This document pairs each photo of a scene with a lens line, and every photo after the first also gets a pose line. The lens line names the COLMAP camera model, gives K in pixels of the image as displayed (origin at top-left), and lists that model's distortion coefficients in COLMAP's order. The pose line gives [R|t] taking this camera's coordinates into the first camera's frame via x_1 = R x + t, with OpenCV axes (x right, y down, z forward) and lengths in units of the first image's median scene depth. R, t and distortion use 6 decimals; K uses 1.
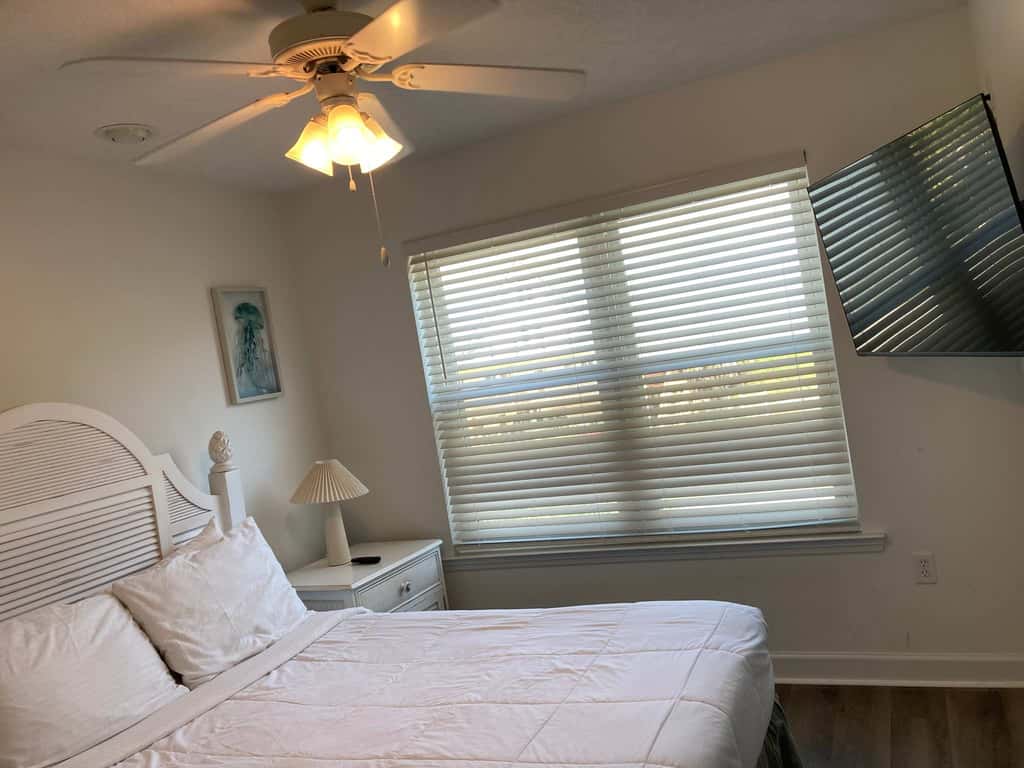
lens RADIAL K [[847.8, 0, 515.6], [0, 847.8, 379.3], [0, 0, 1]] dist [0.018352, 0.004393]
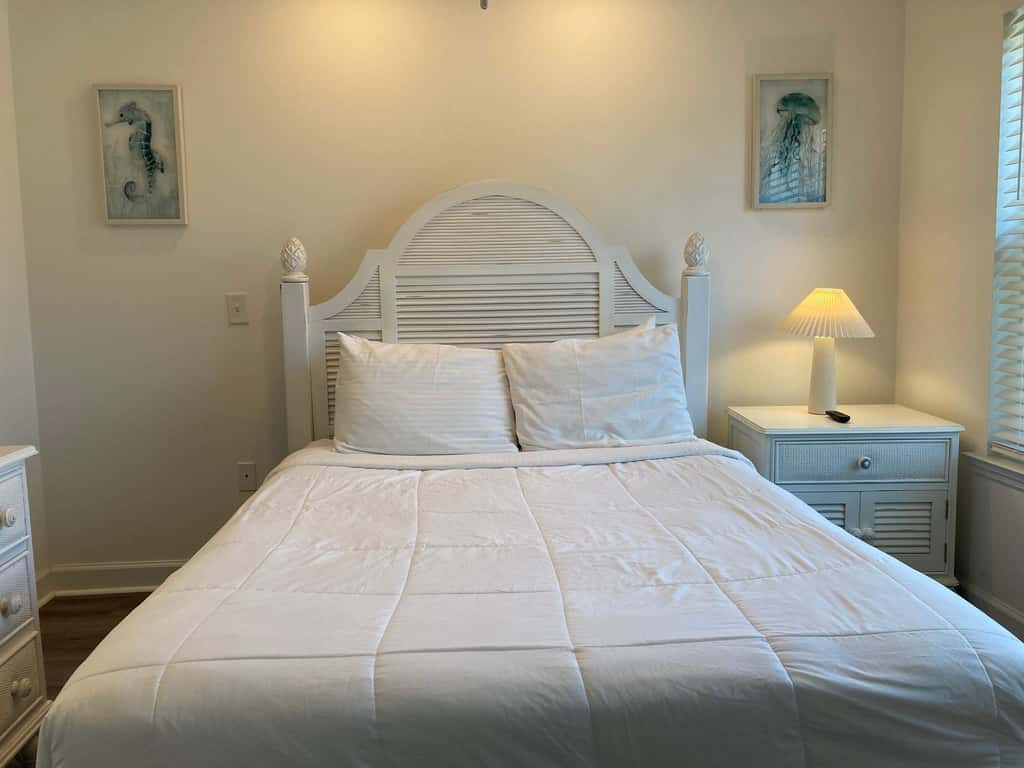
lens RADIAL K [[839.5, 0, 516.8], [0, 839.5, 370.8], [0, 0, 1]] dist [0.008978, -0.003174]
pose [[0.443551, 0.239139, -0.863757, 0.449888], [-0.077964, 0.970388, 0.228625, 0.013521], [0.892852, -0.034065, 0.449061, 0.442257]]
